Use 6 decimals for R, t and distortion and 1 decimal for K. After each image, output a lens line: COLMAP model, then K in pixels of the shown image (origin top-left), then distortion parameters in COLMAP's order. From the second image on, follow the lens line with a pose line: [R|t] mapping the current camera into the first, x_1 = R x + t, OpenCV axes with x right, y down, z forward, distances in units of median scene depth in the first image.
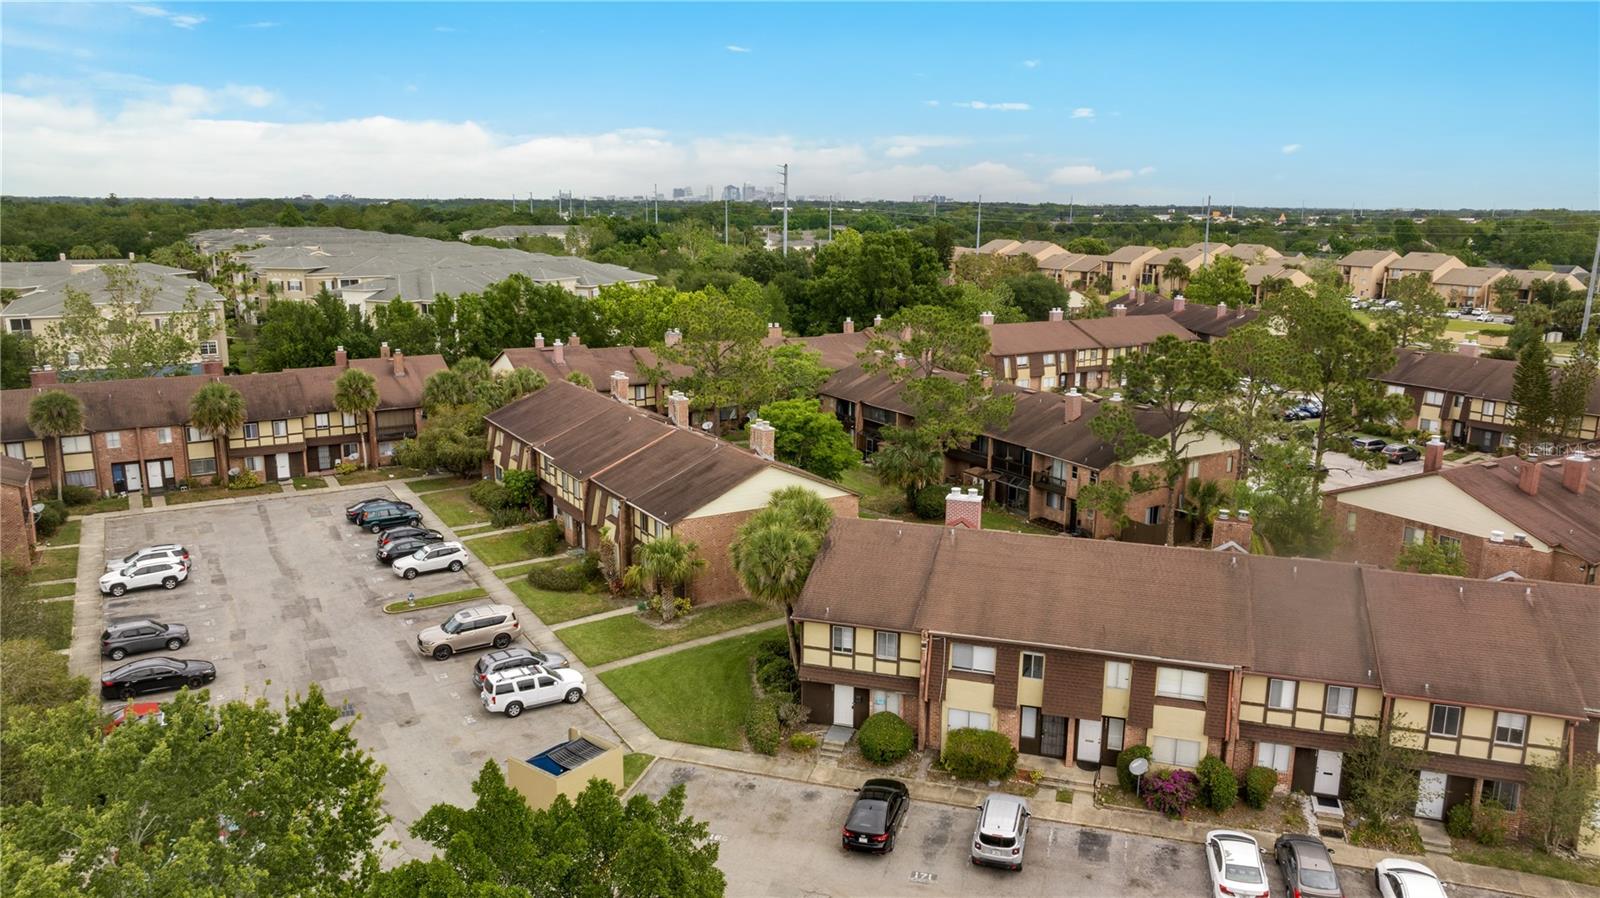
lens RADIAL K [[1127.7, 0, 800.5], [0, 1127.7, 439.5], [0, 0, 1]] dist [-0.054001, 0.055998]
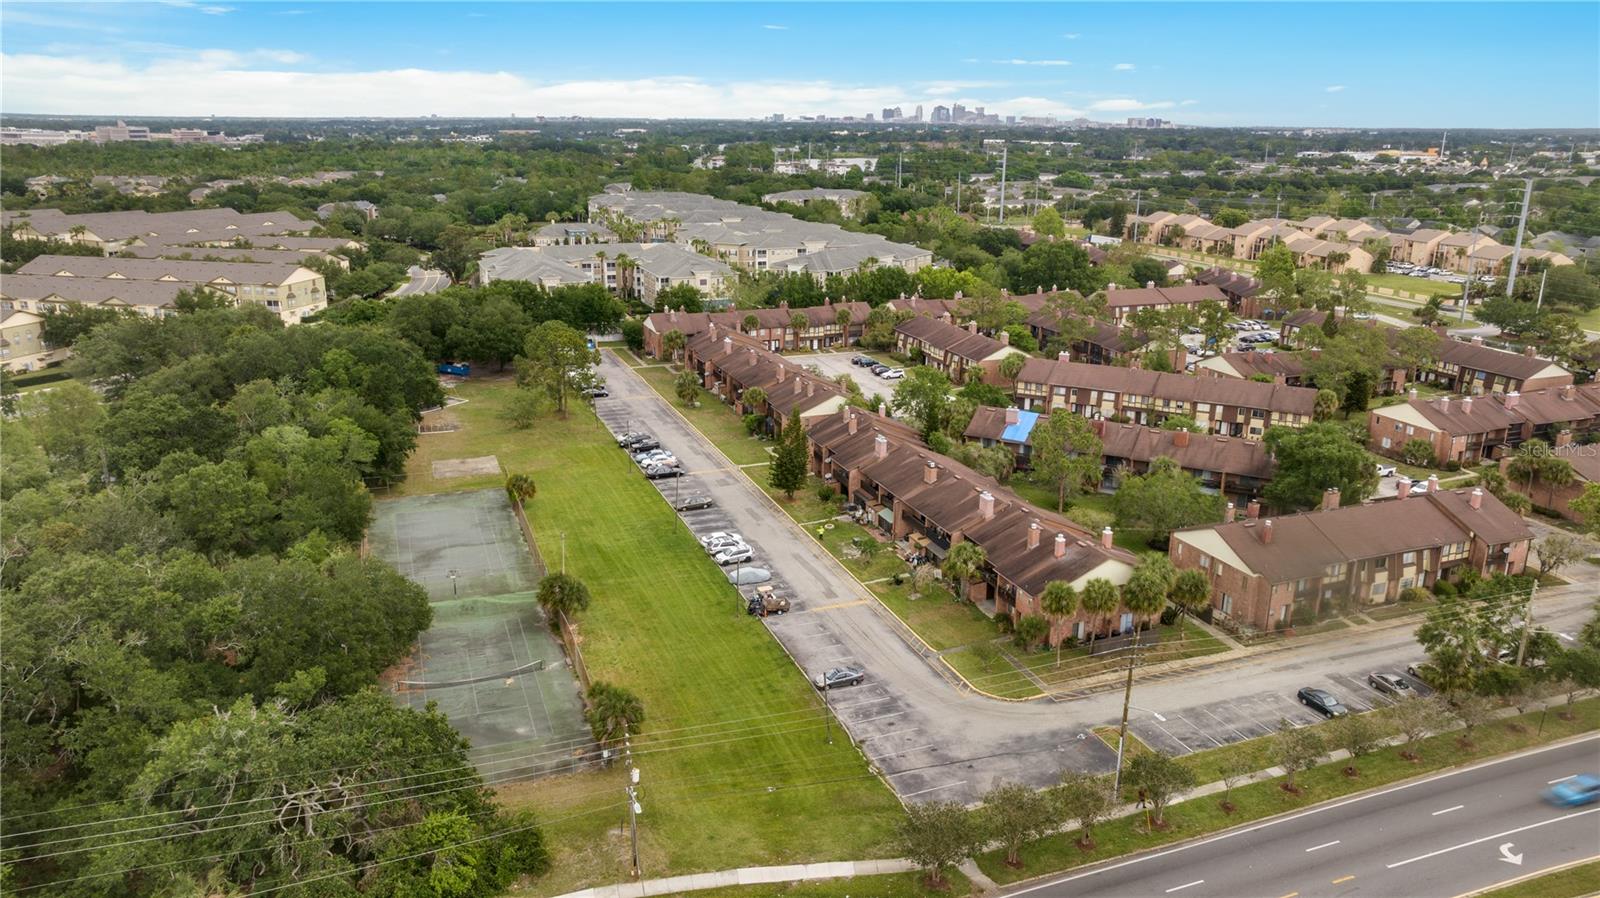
lens RADIAL K [[1127.7, 0, 800.5], [0, 1127.7, 448.6], [0, 0, 1]] dist [-0.054001, 0.055998]
pose [[0.984200, 0.048343, -0.170332, -0.049193], [-0.035023, 0.996151, 0.080357, 0.079814], [0.173561, -0.073122, 0.982105, -2.313826]]
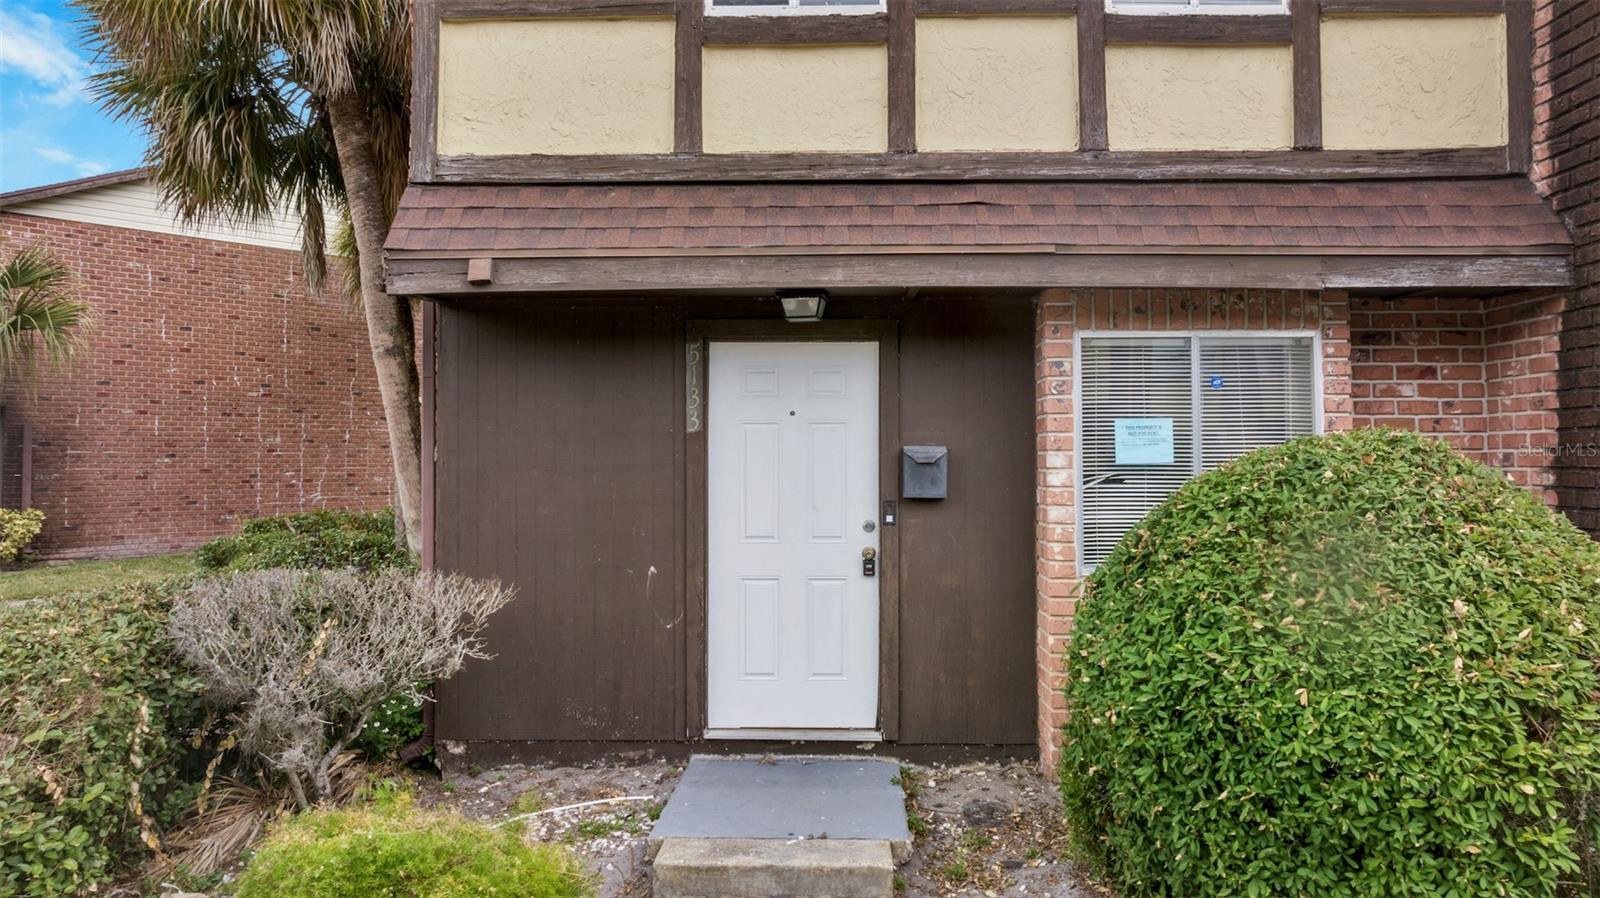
lens RADIAL K [[1127.7, 0, 815.8], [0, 1127.7, 449.0], [0, 0, 1]] dist [-0.054001, 0.055998]
pose [[0.961594, -0.000297, 0.274477, 0.006697], [0.063711, 0.972929, -0.222148, 0.194953], [-0.266981, 0.231104, 0.935581, 0.687372]]
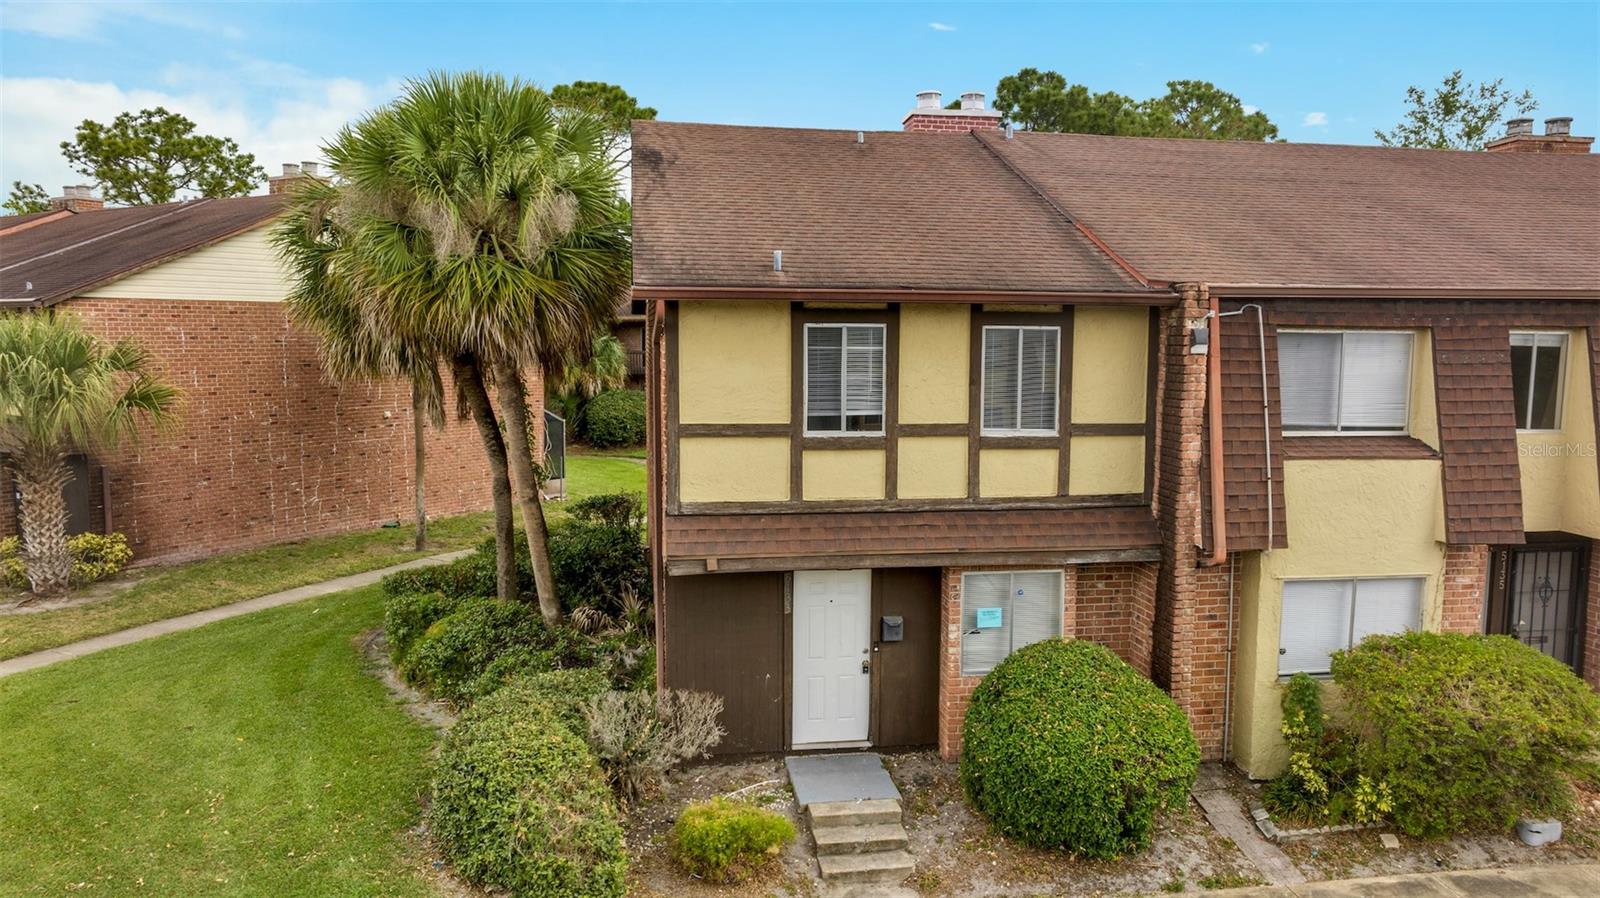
lens RADIAL K [[1127.7, 0, 794.4], [0, 1127.7, 457.6], [0, 0, 1]] dist [-0.054001, 0.055998]
pose [[0.898535, -0.050455, 0.435991, -0.060459], [0.093653, 0.992533, -0.078151, 0.161428], [-0.428793, 0.111053, 0.896551, 0.596192]]
